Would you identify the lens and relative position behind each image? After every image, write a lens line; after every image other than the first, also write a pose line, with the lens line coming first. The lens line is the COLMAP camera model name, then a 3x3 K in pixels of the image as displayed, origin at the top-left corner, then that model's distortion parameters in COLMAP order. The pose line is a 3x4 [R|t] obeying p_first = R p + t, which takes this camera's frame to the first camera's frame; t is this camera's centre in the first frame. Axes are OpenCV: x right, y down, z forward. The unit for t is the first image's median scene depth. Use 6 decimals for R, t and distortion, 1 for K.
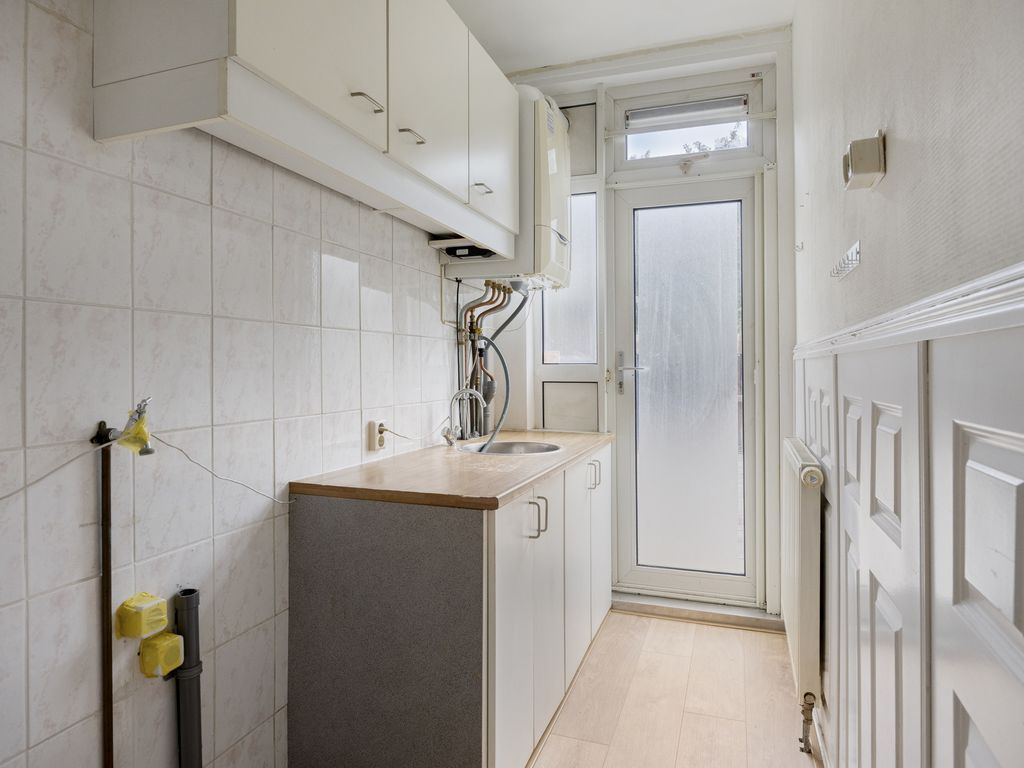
lens RADIAL K [[626.1, 0, 513.4], [0, 626.1, 377.8], [0, 0, 1]] dist [-0.002487, -0.000203]
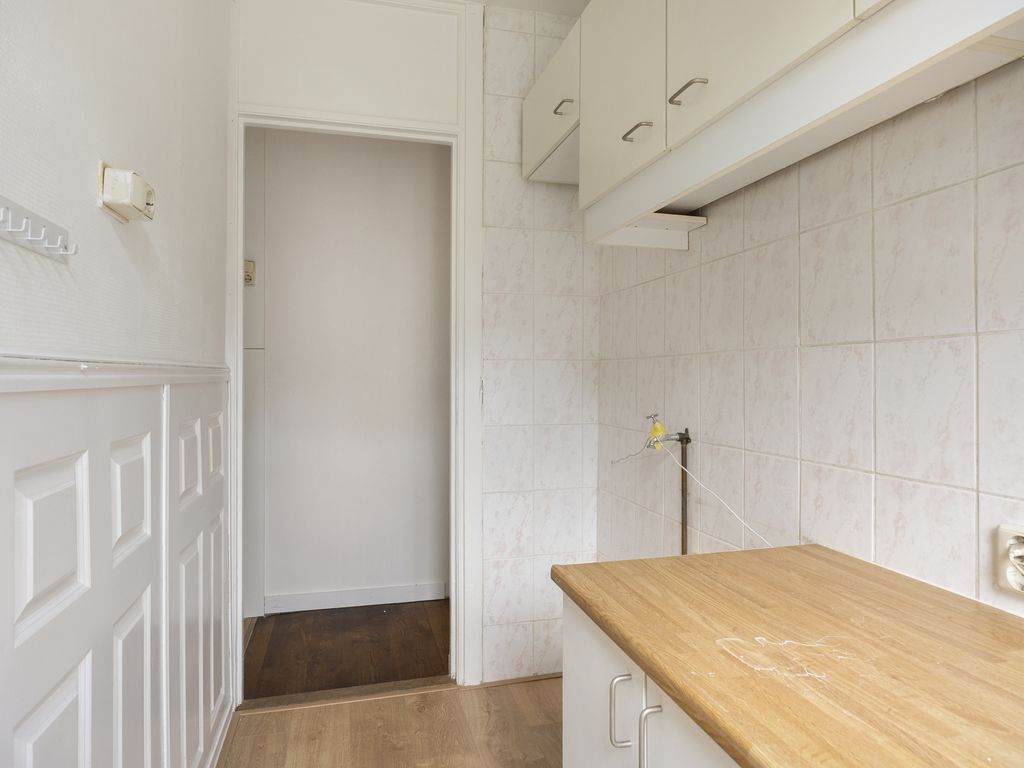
lens RADIAL K [[626.1, 0, 513.4], [0, 626.1, 377.8], [0, 0, 1]] dist [-0.002487, -0.000203]
pose [[-0.822924, -0.003454, -0.568141, 0.432656], [-0.012187, 0.999859, 0.011573, -0.051123], [0.568021, 0.016447, -0.822850, 1.501870]]
